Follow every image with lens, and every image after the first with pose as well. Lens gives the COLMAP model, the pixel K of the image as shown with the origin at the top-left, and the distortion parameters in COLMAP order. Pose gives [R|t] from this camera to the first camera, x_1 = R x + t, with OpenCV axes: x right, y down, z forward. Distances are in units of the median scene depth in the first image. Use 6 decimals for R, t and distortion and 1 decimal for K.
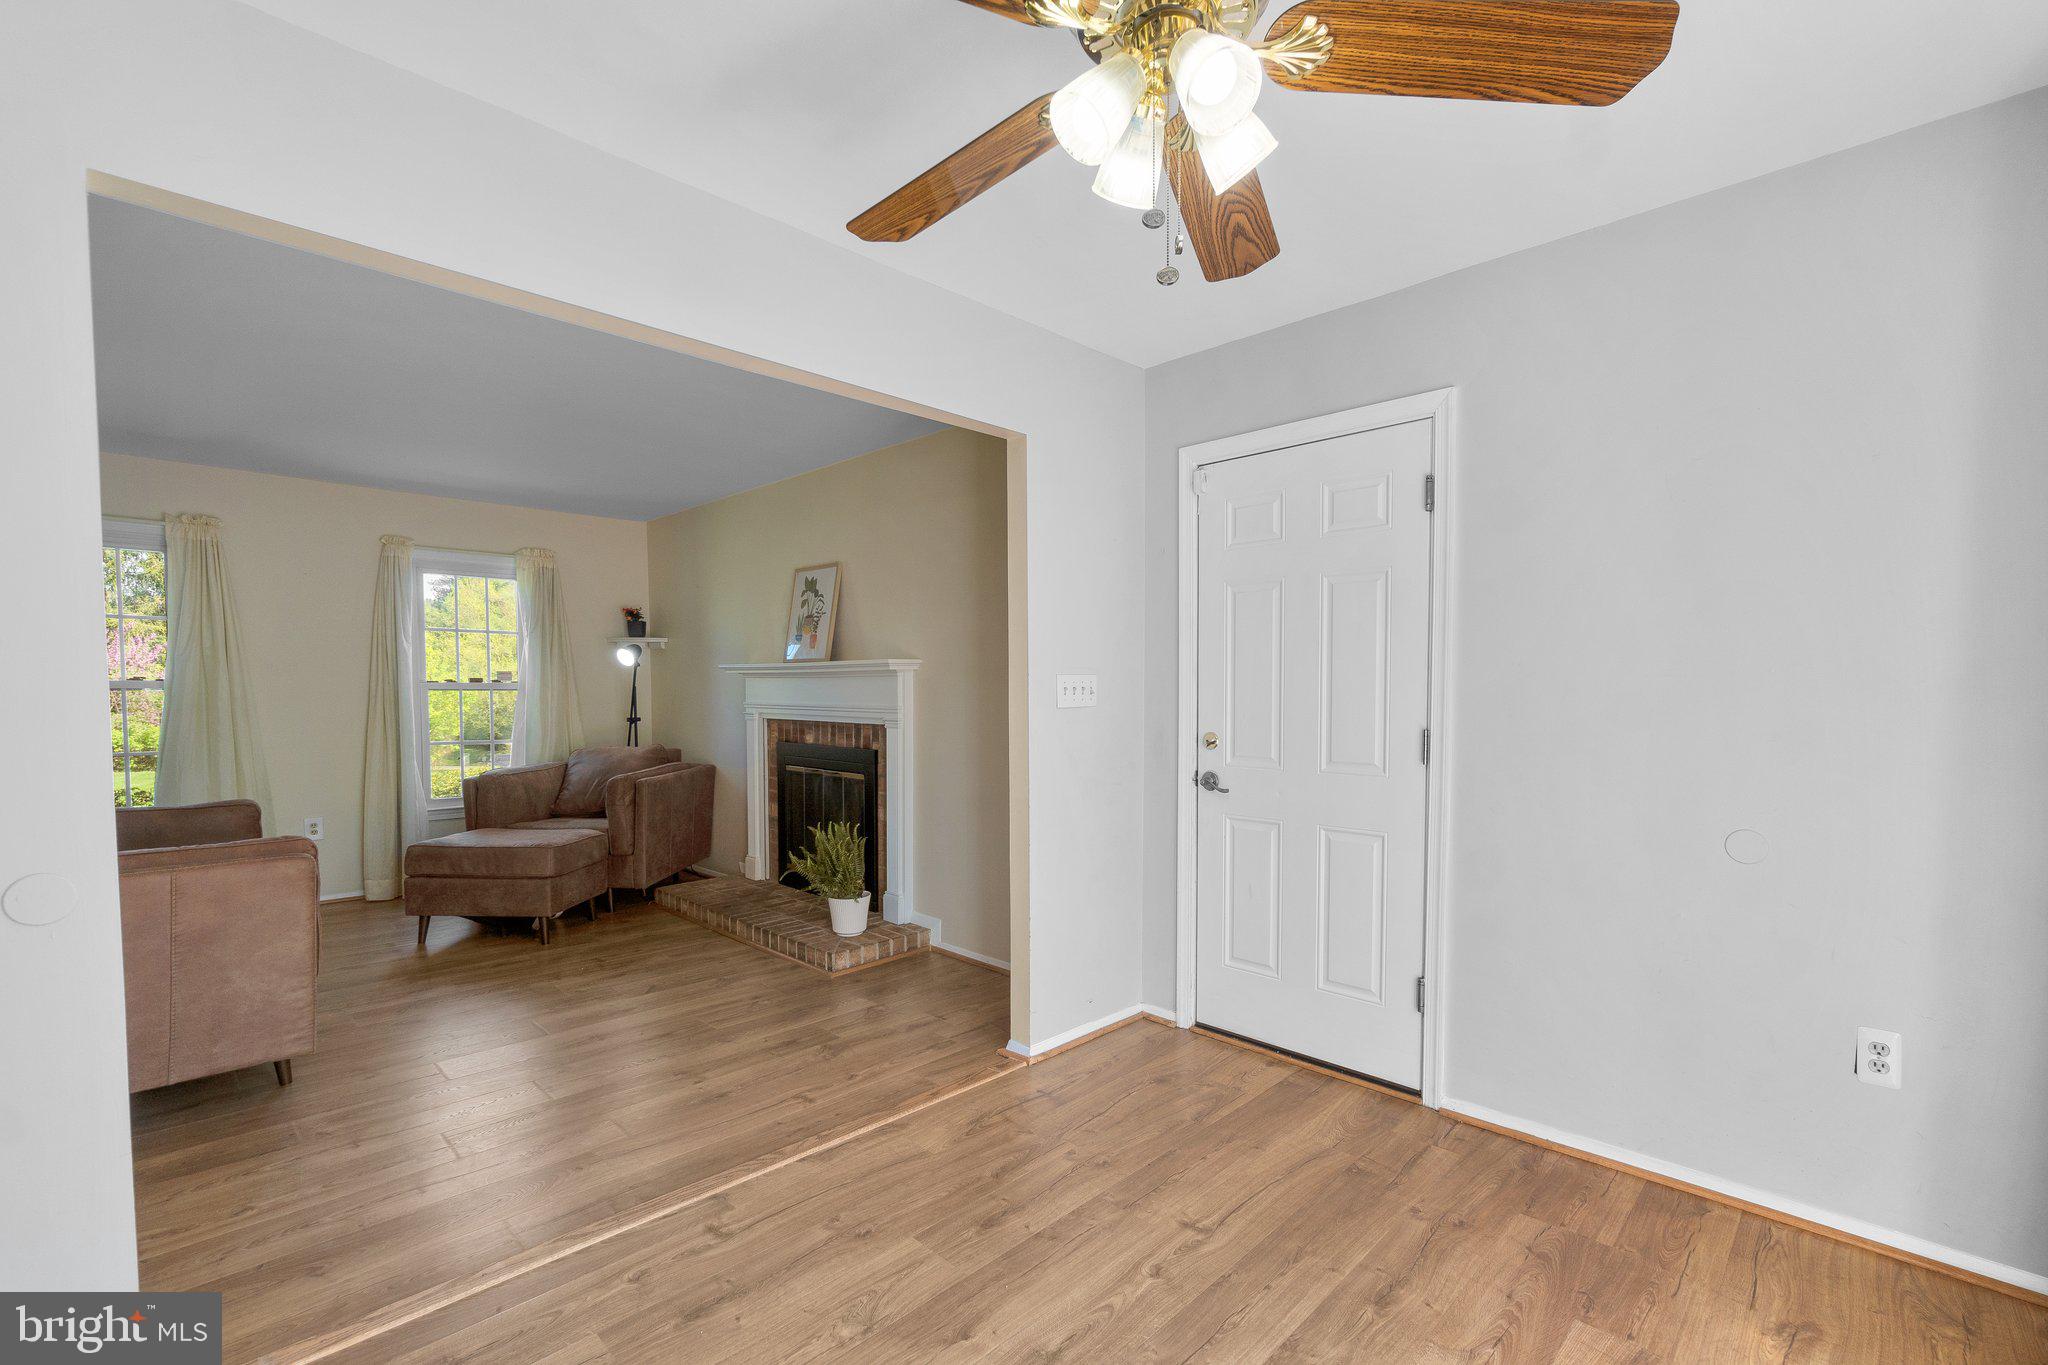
lens RADIAL K [[911.4, 0, 1002.9], [0, 911.4, 728.8], [0, 0, 1]] dist [-0.002754, -0.000096]
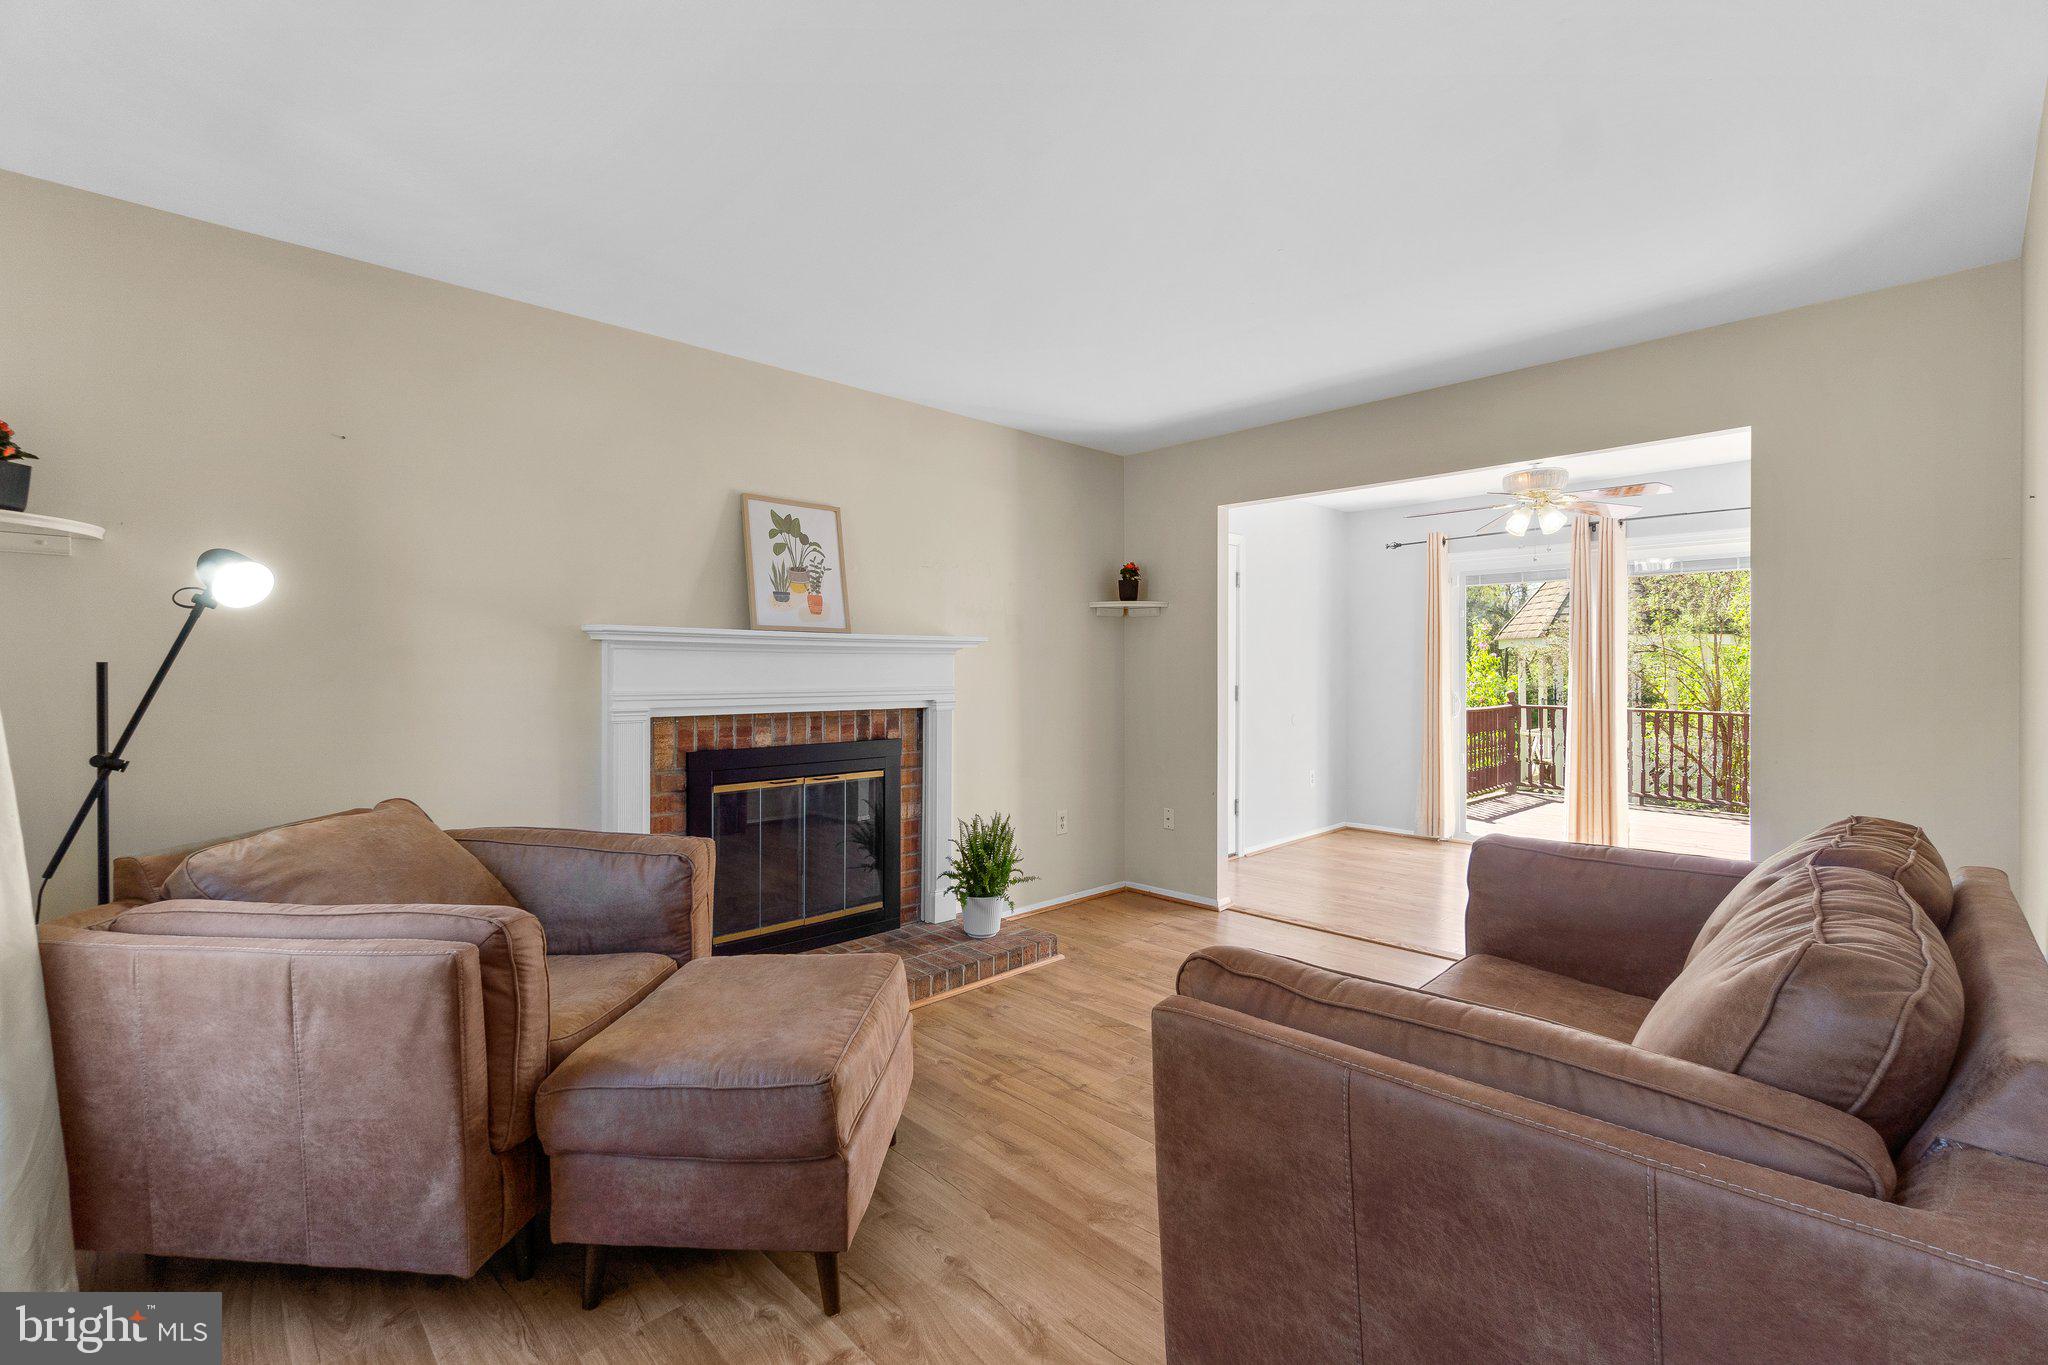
lens RADIAL K [[900.2, 0, 1024.0], [0, 900.2, 682.5], [0, 0, 1]] dist [-0.018575, -0.000326]
pose [[-0.002210, -0.003122, 0.999993, -0.927049], [0.061009, 0.998132, 0.003251, -0.023579], [-0.998135, 0.061016, -0.002016, 0.823141]]
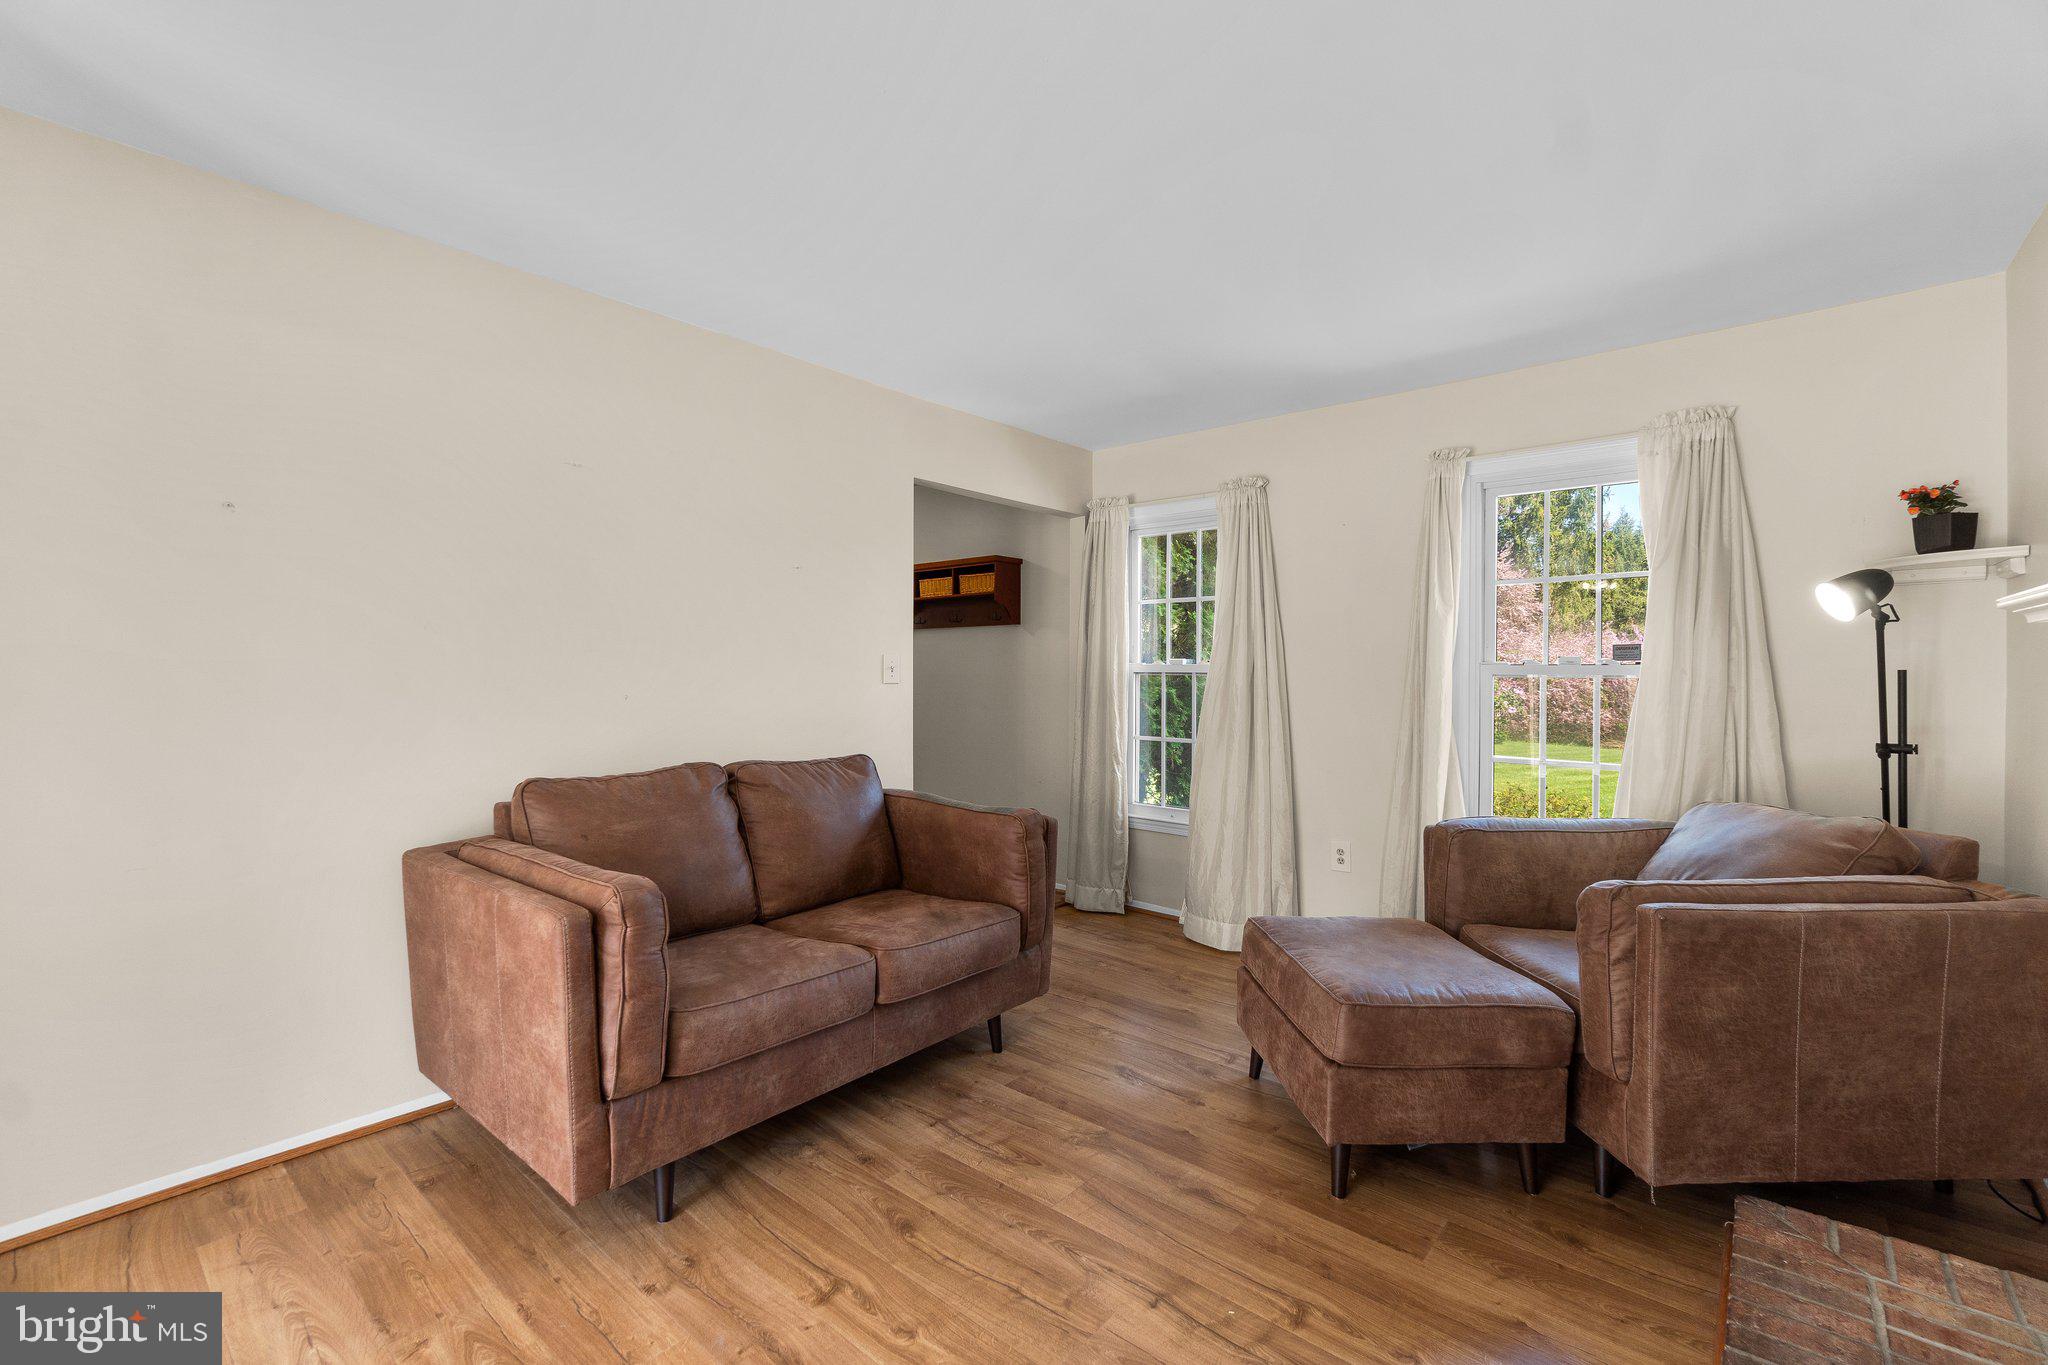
lens RADIAL K [[884.8, 0, 1016.4], [0, 884.8, 676.1], [0, 0, 1]] dist [-0.001997, -0.000405]
pose [[0.086316, 0.001836, -0.996266, -0.042985], [-0.049067, 0.998793, -0.002410, -0.028242], [0.995059, 0.049092, 0.086302, 0.702879]]
